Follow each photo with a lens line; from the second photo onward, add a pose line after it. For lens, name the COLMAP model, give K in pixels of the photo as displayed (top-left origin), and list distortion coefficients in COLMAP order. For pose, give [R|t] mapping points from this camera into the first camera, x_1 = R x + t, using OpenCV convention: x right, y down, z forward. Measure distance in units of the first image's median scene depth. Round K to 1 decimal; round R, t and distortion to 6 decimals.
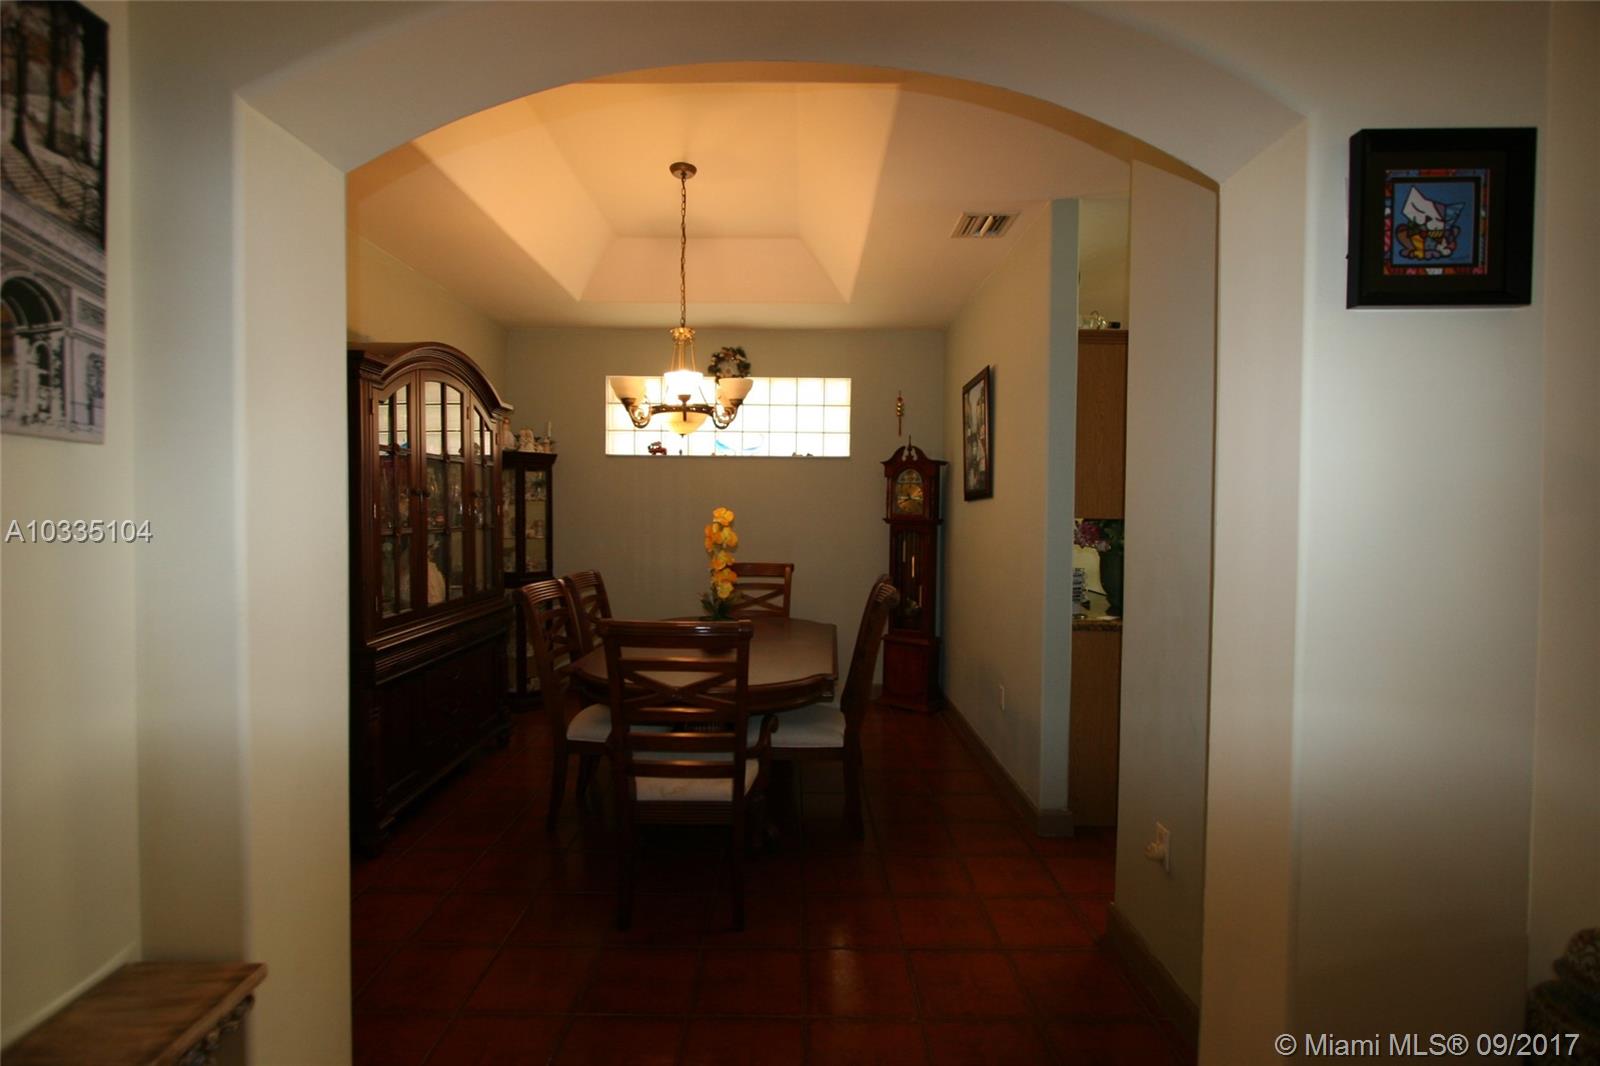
lens RADIAL K [[730.6, 0, 795.1], [0, 730.6, 527.5], [0, 0, 1]] dist [-0.013398, 0.001314]
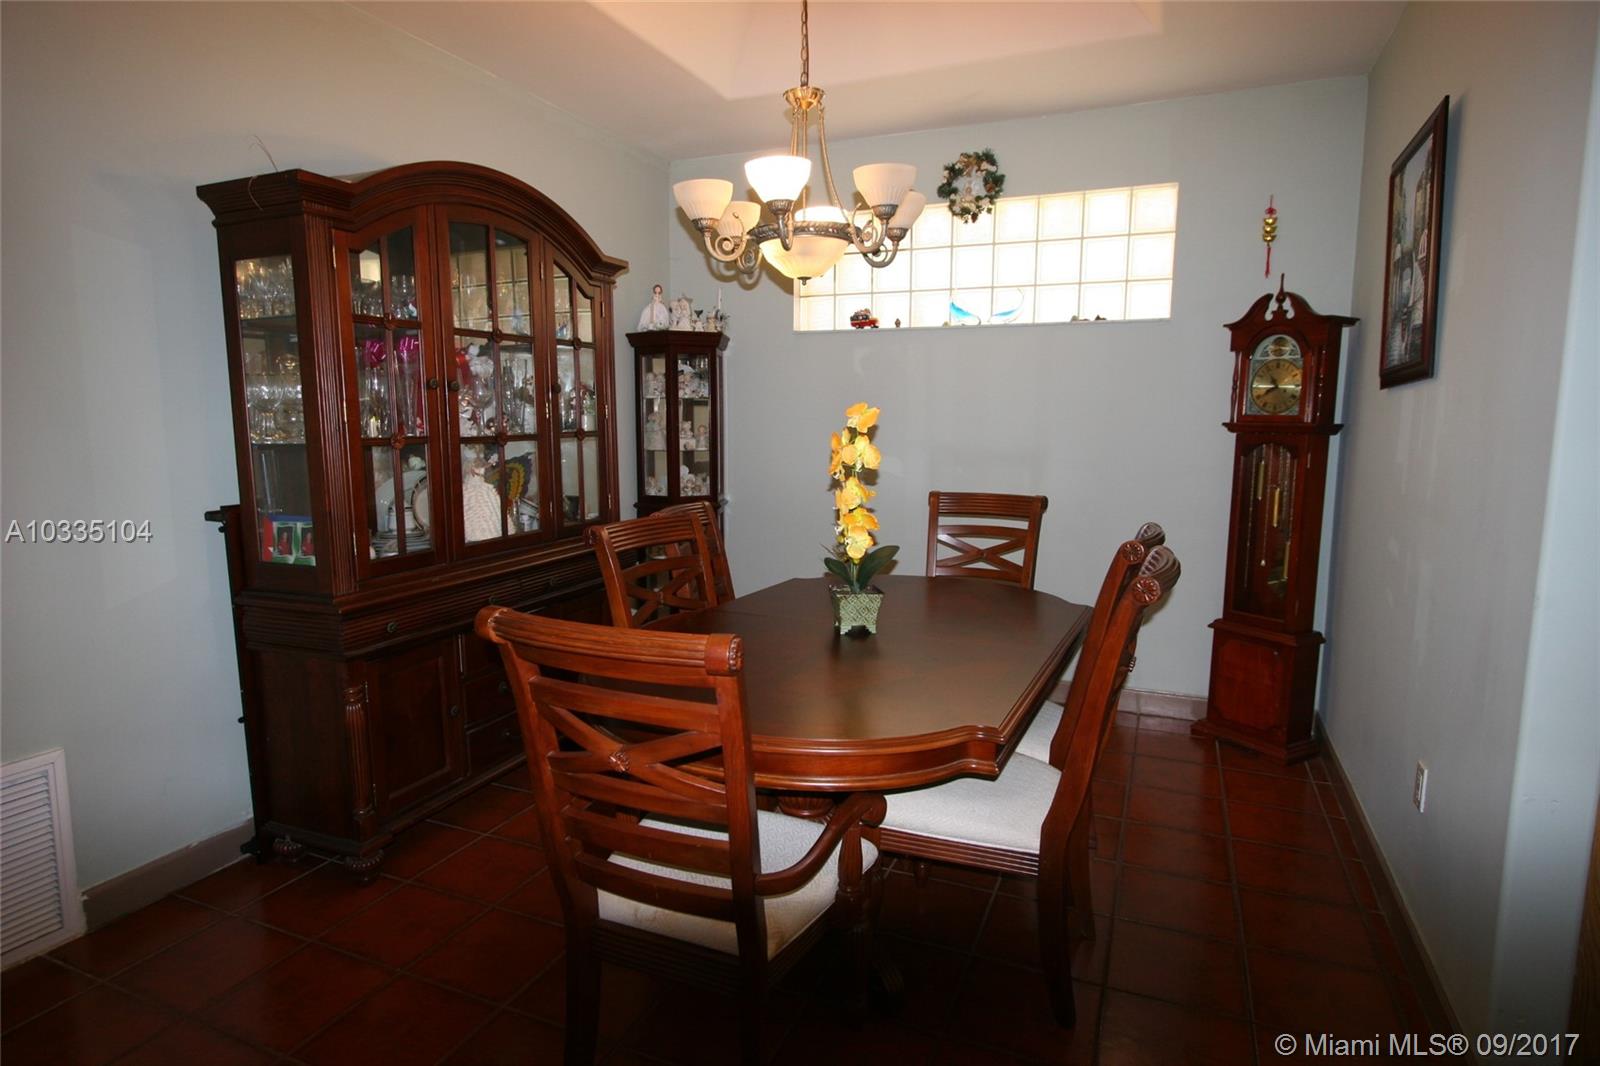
lens RADIAL K [[877.9, 0, 795.5], [0, 877.9, 524.4], [0, 0, 1]] dist [-0.007789, 0.000539]
pose [[0.918749, 0.043743, -0.392412, 0.128250], [-0.004546, 0.994950, 0.100266, -0.000586], [0.394816, -0.090335, 0.914308, 0.333090]]
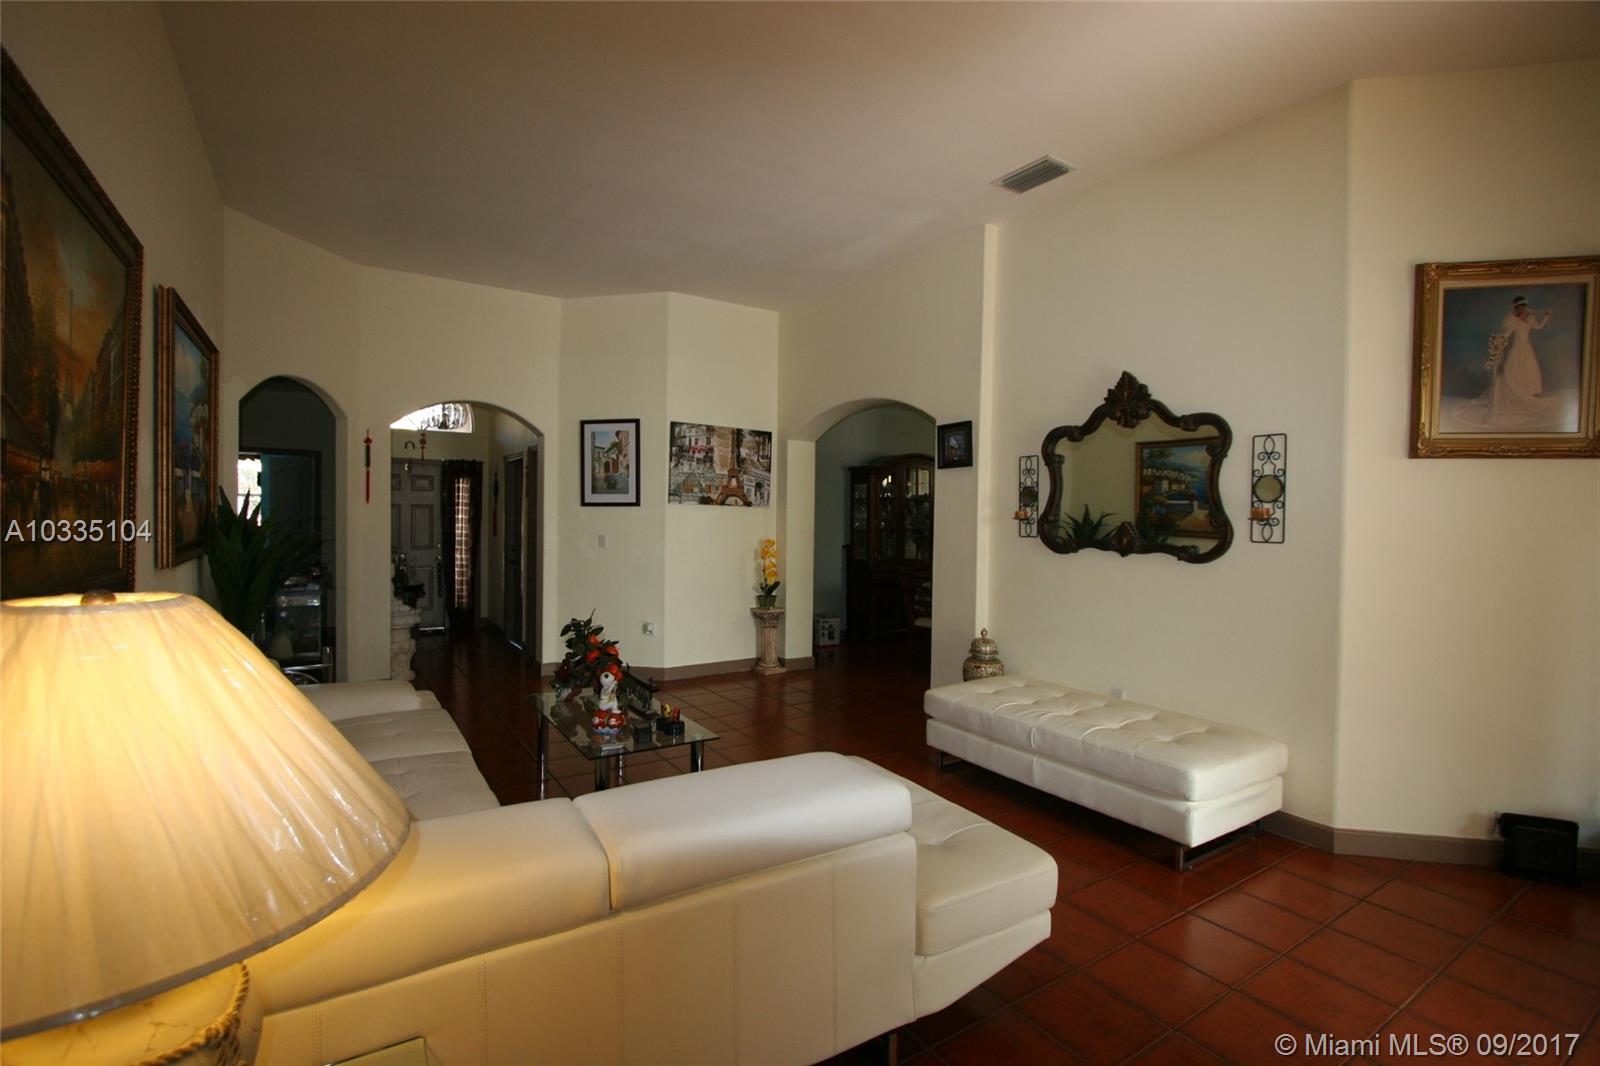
lens RADIAL K [[730.6, 0, 795.1], [0, 730.6, 527.5], [0, 0, 1]] dist [-0.013398, 0.001314]
pose [[0.548008, 0.012894, -0.836374, 1.348272], [-0.029648, 0.999552, -0.004016, 0.018746], [0.835947, 0.026998, 0.548145, -0.669995]]
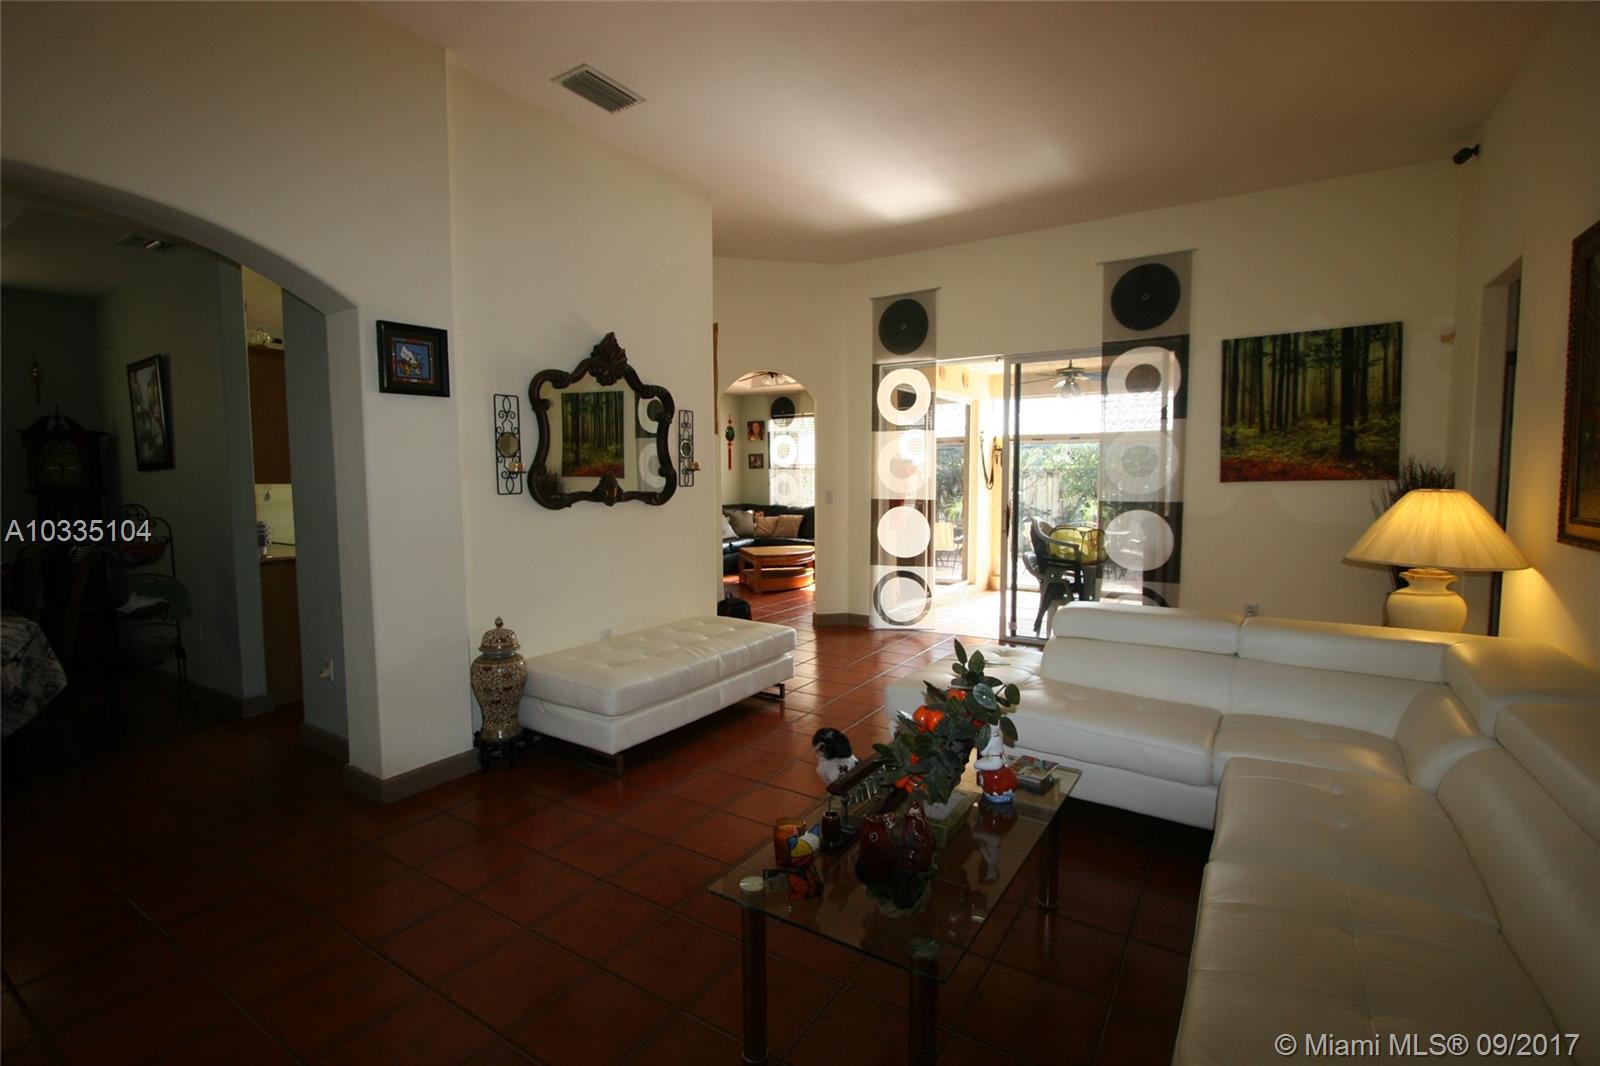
lens RADIAL K [[730.6, 0, 795.1], [0, 730.6, 527.5], [0, 0, 1]] dist [-0.013398, 0.001314]
pose [[0.537099, -0.073065, 0.840349, -0.202940], [0.031491, 0.997284, 0.066582, 0.008618], [-0.842931, -0.009298, 0.537941, -0.536334]]
